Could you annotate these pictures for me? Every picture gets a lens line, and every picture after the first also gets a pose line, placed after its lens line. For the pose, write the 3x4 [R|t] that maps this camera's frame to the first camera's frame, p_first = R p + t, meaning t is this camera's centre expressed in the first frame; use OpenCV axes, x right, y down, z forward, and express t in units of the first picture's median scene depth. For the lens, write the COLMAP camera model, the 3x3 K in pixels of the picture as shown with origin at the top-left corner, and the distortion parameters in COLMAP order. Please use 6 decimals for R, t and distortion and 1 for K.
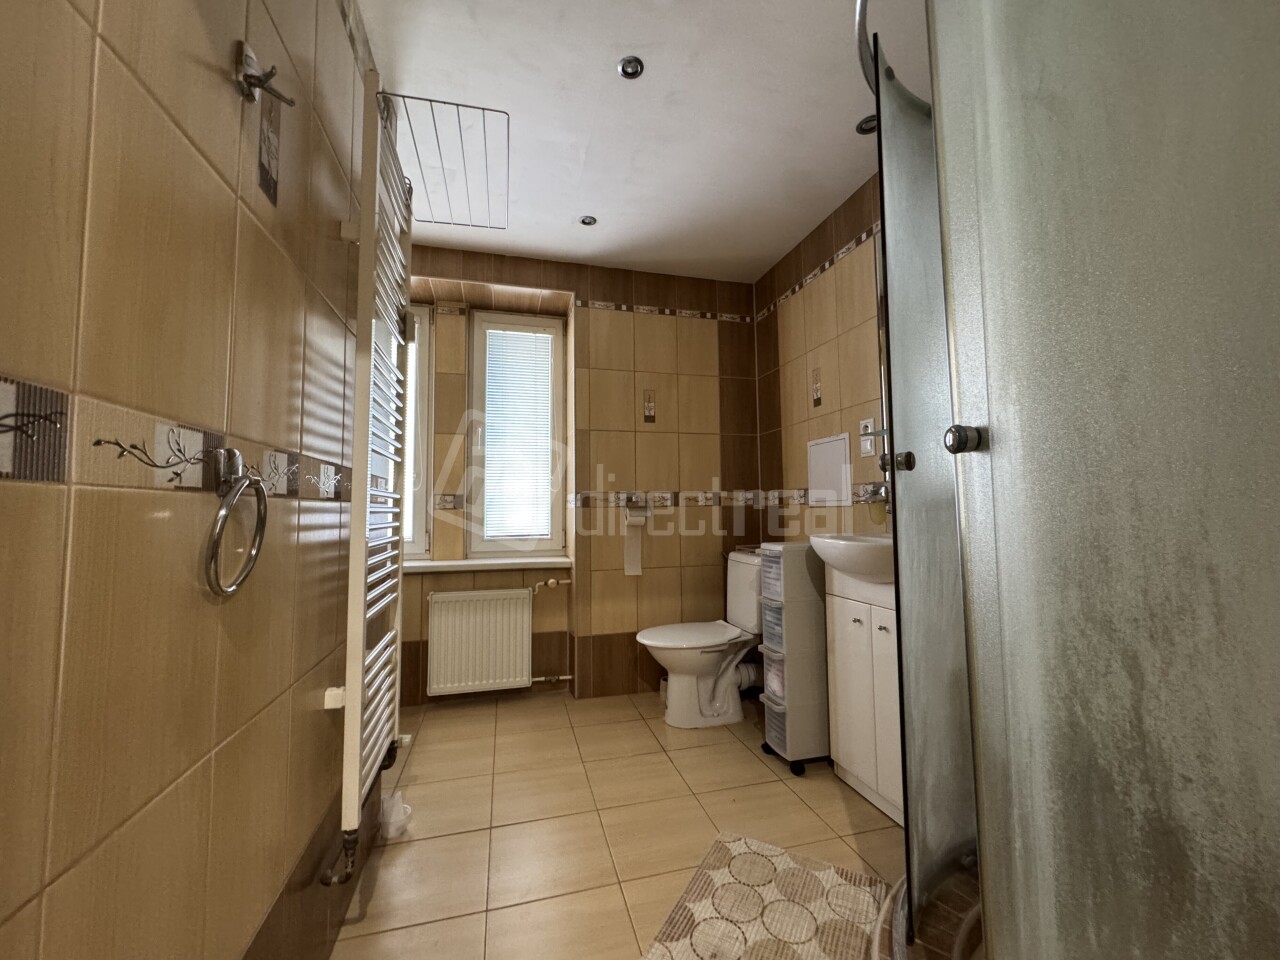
lens RADIAL K [[511.3, 0, 640.8], [0, 511.3, 476.1], [0, 0, 1]] dist [-0.000620, -0.000082]
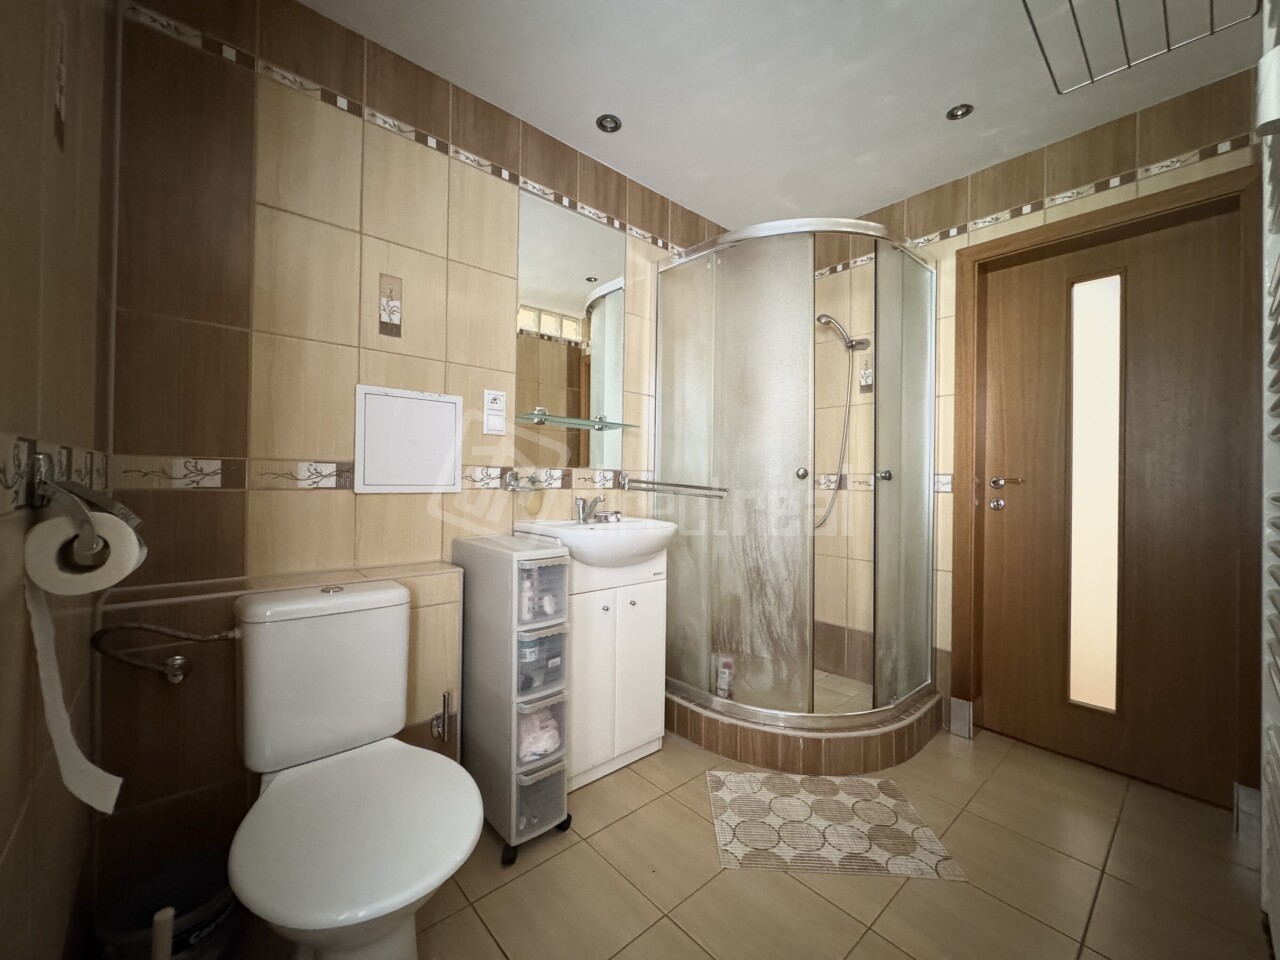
lens RADIAL K [[511.3, 0, 642.3], [0, 511.3, 483.5], [0, 0, 1]] dist [-0.000620, -0.000082]
pose [[-0.456551, 0.009444, 0.889647, -0.390676], [-0.059272, 0.997399, -0.041005, 0.058412], [-0.887721, -0.071452, -0.454803, 1.085105]]
